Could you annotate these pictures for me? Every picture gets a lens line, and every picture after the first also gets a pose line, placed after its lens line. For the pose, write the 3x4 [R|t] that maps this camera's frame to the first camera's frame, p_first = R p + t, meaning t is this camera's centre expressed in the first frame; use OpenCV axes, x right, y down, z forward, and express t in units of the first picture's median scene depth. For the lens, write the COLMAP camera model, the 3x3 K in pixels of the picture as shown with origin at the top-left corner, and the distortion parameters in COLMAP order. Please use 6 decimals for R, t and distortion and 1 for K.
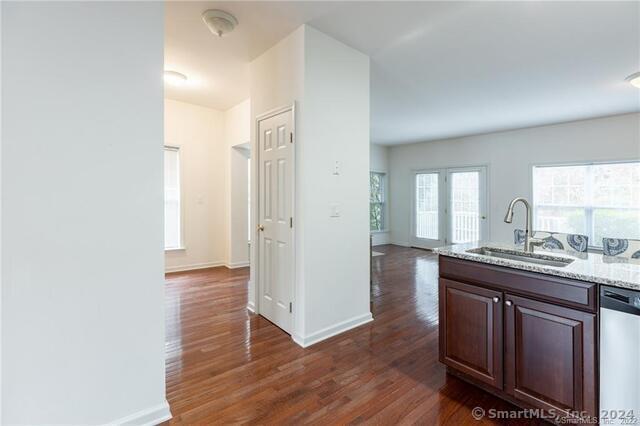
lens RADIAL K [[289.1, 0, 323.0], [0, 289.1, 190.1], [0, 0, 1]] dist [0.002576, 0.000291]
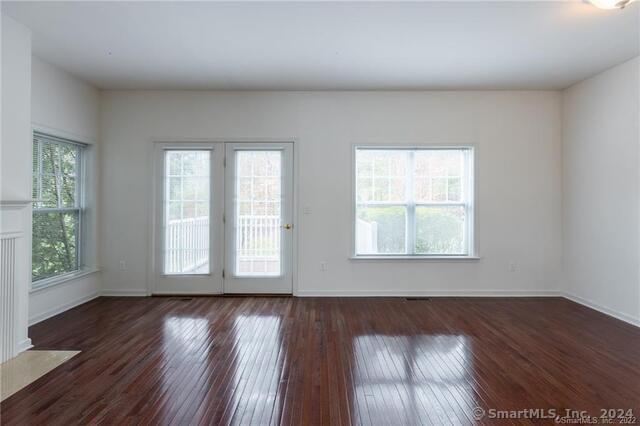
lens RADIAL K [[289.1, 0, 322.4], [0, 289.1, 180.4], [0, 0, 1]] dist [0.002576, 0.000291]
pose [[0.642612, 0.009409, 0.766134, 0.116666], [-0.001857, 0.999941, -0.010723, 0.003126], [-0.766190, 0.005468, 0.642591, 0.487868]]
